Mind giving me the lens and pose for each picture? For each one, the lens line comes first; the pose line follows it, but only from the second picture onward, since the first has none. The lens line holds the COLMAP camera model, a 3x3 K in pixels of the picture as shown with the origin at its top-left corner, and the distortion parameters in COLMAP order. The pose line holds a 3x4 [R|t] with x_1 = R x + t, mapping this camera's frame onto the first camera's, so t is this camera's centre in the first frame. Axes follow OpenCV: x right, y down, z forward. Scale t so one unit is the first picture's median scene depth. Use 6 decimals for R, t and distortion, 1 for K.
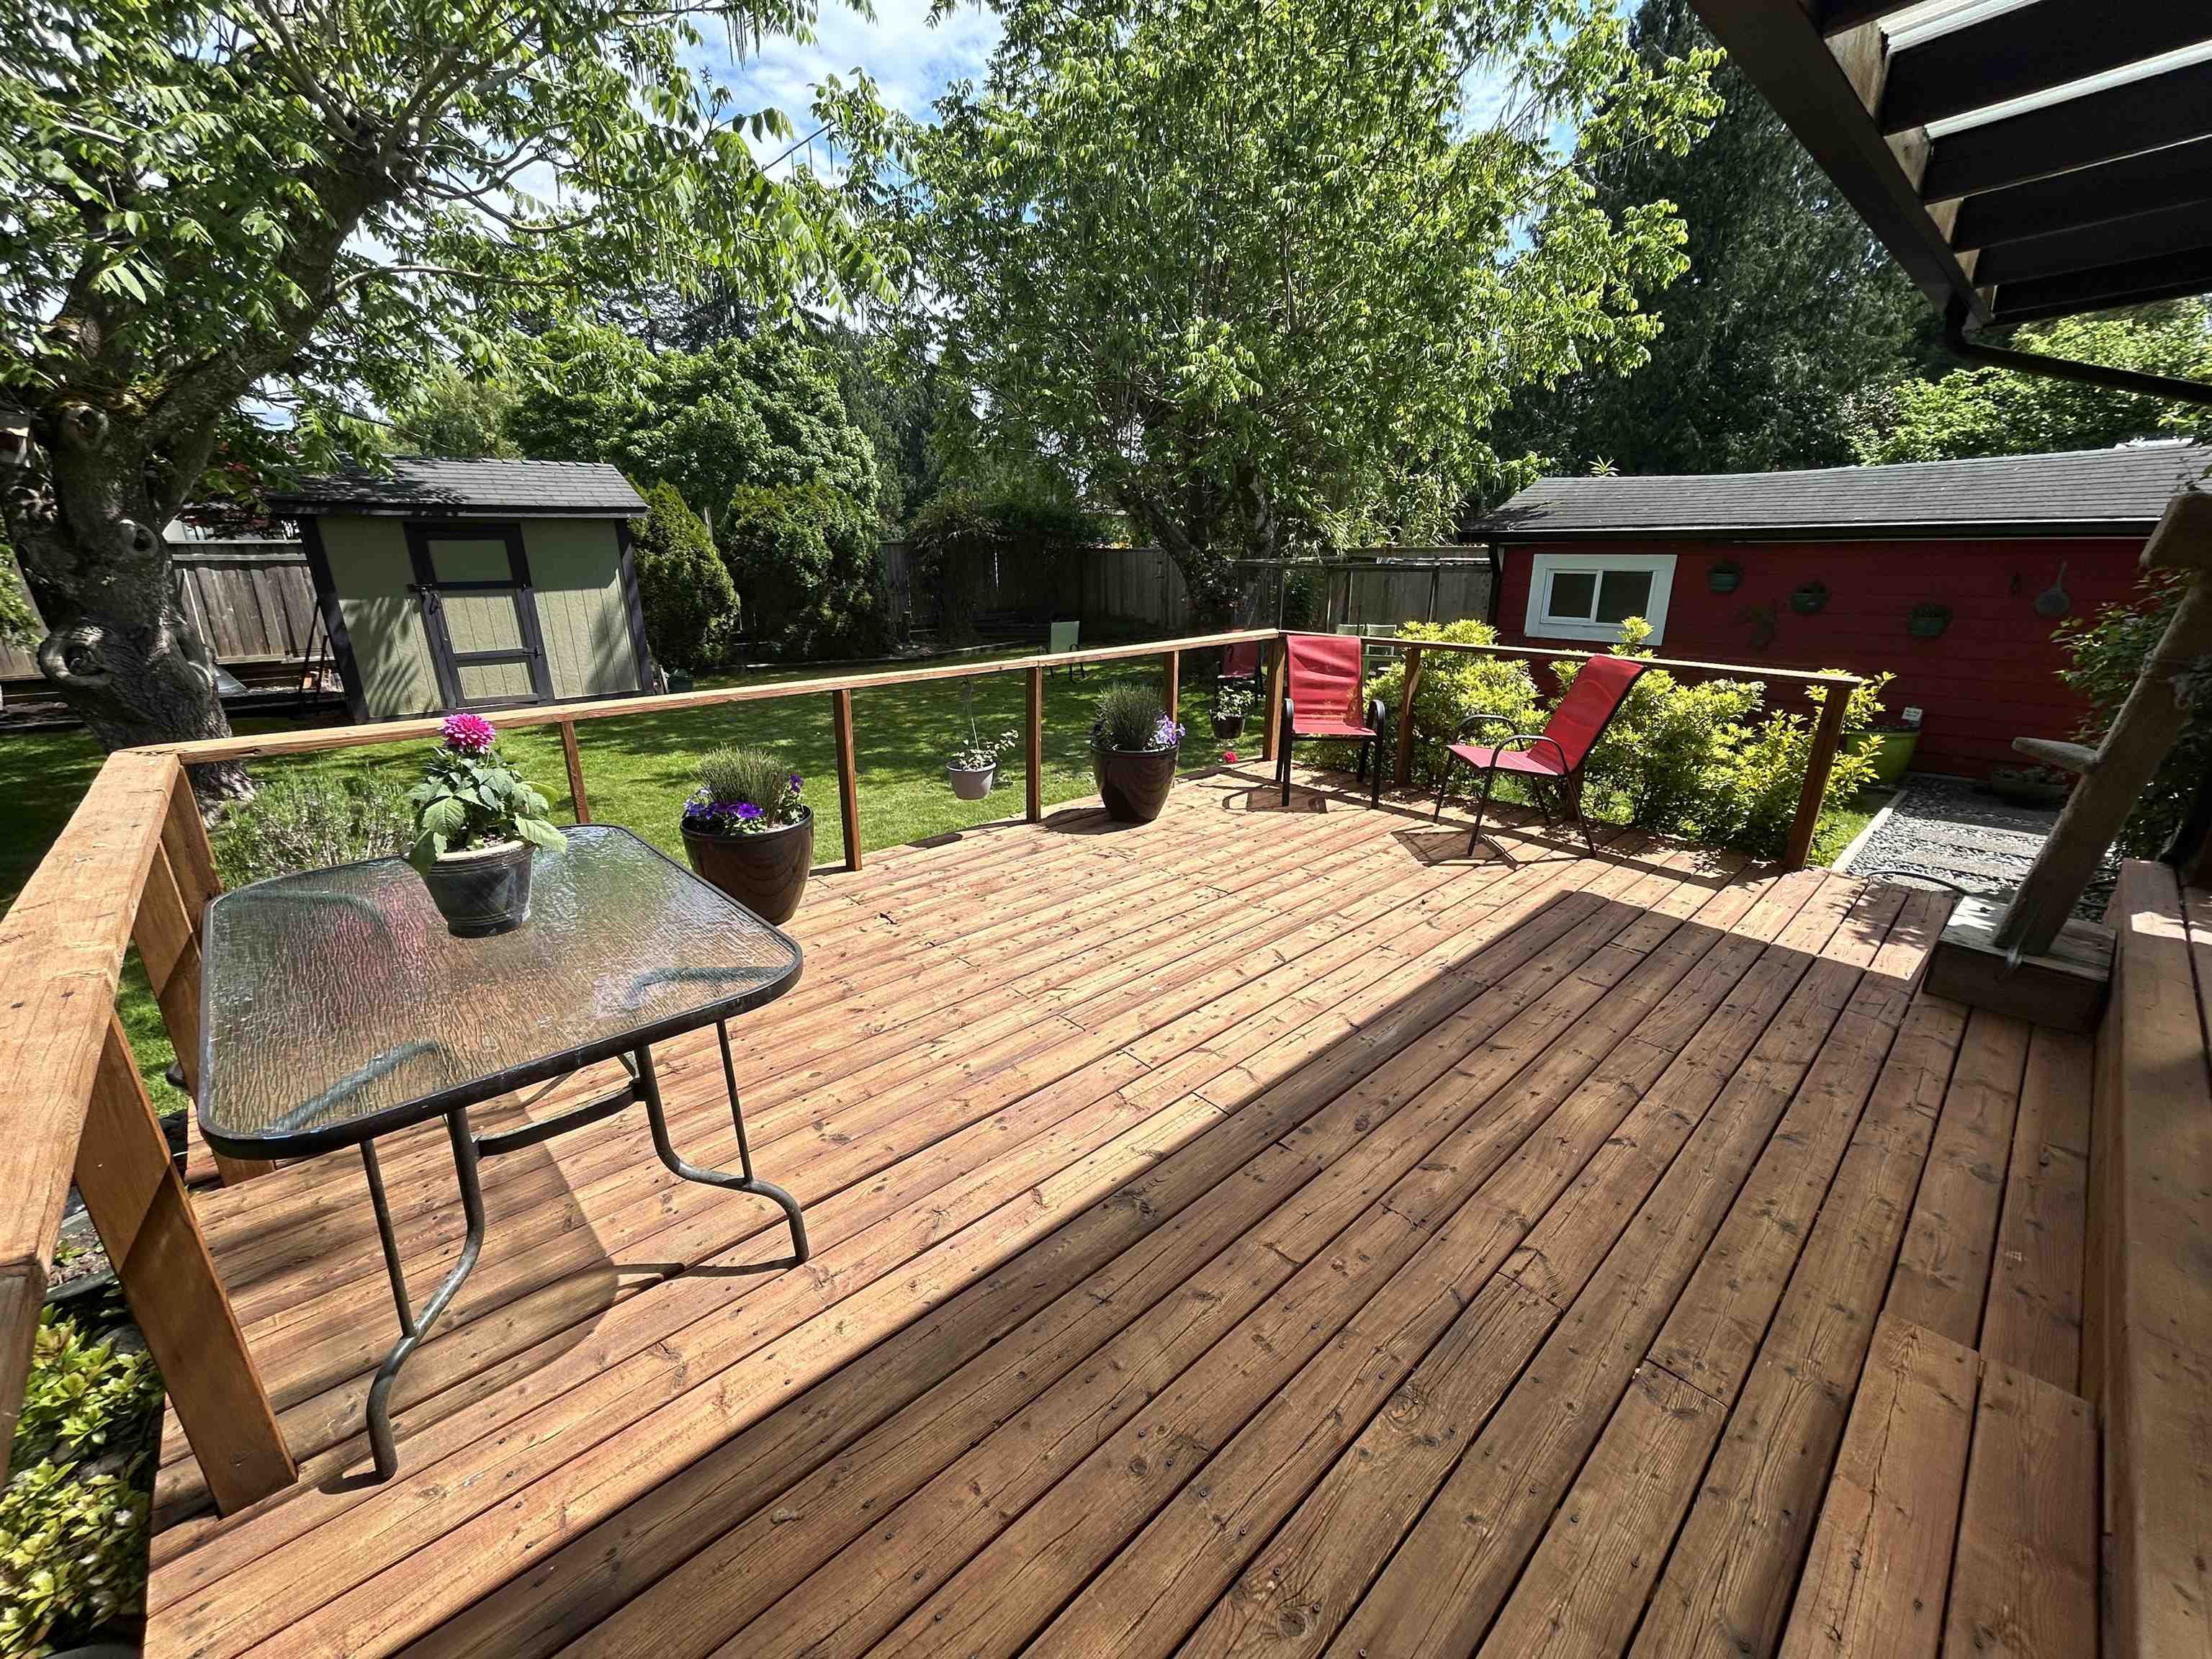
lens RADIAL K [[891.7, 0, 1110.3], [0, 891.7, 826.0], [0, 0, 1]] dist [-0.003217, 0.002609]
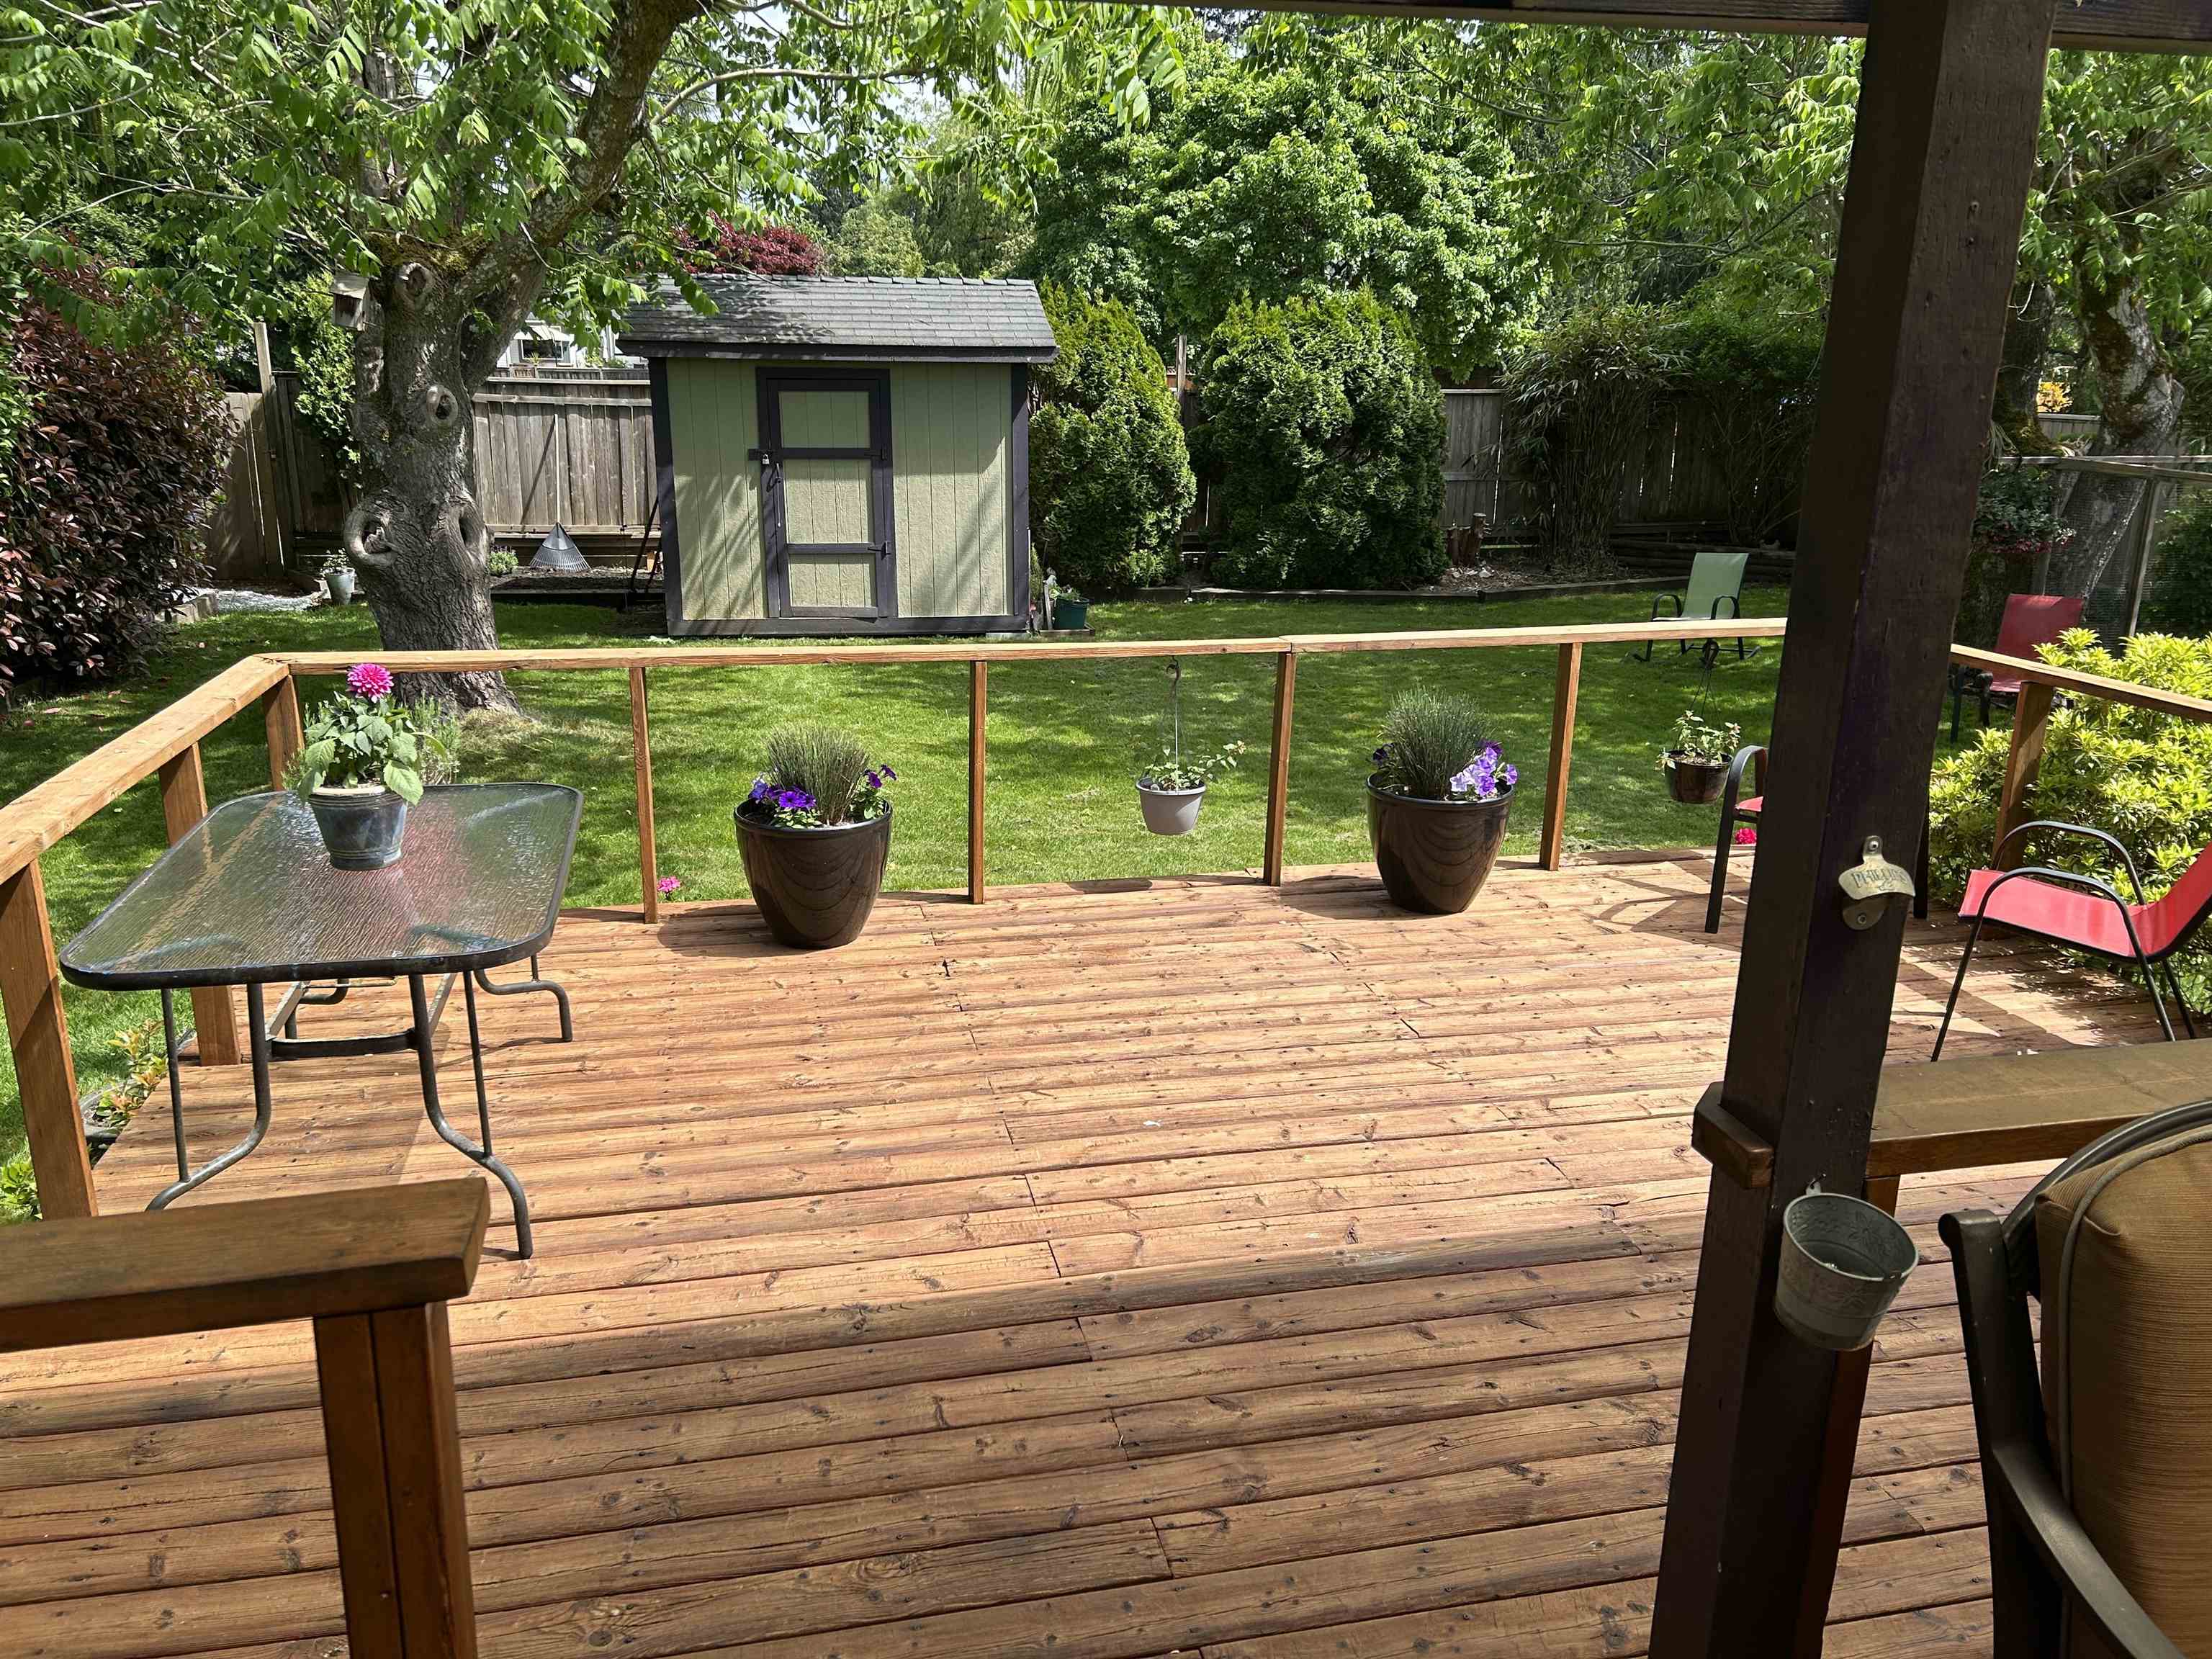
lens RADIAL K [[1656.6, 0, 1110.4], [0, 1656.6, 823.3], [0, 0, 1]] dist [0.067473, -0.061475]
pose [[0.864378, 0.147451, -0.480738, 0.356390], [-0.165917, 0.986131, 0.004141, -0.031020], [0.474681, 0.076184, 0.876855, -0.115012]]
